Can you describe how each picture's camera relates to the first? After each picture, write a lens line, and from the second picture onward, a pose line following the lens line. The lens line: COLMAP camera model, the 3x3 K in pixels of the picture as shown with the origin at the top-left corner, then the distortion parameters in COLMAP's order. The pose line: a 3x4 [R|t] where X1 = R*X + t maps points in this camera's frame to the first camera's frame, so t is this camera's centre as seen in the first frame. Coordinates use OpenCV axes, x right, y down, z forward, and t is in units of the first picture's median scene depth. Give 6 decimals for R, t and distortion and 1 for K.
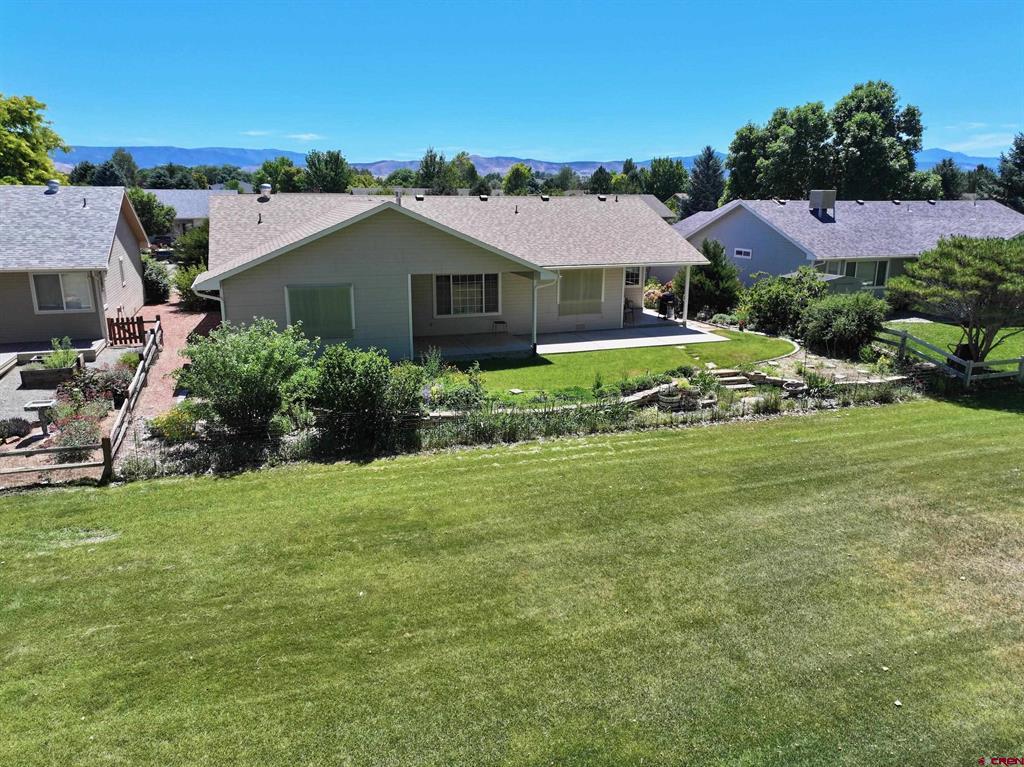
lens RADIAL K [[717.1, 0, 514.1], [0, 717.1, 380.3], [0, 0, 1]] dist [-0.004375, 0.017353]
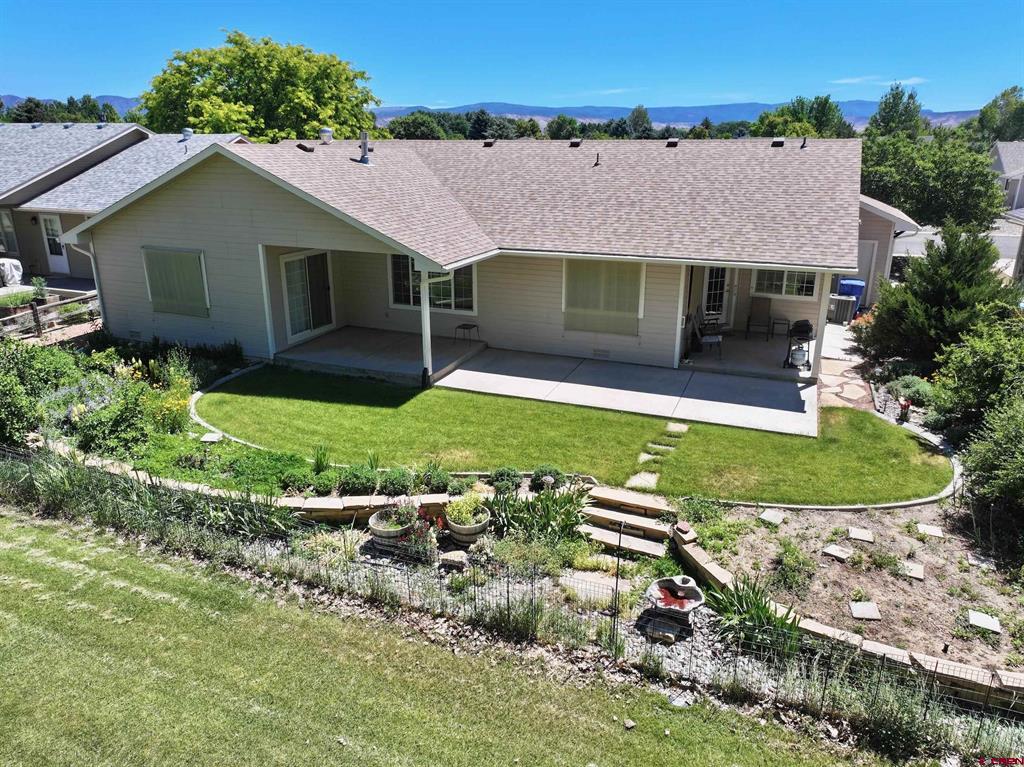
lens RADIAL K [[717.1, 0, 514.1], [0, 717.1, 380.3], [0, 0, 1]] dist [-0.004375, 0.017353]
pose [[0.741675, 0.201681, -0.639721, 0.457247], [-0.164759, 0.979284, 0.117716, -0.117857], [0.650210, 0.018093, 0.759539, 0.511218]]
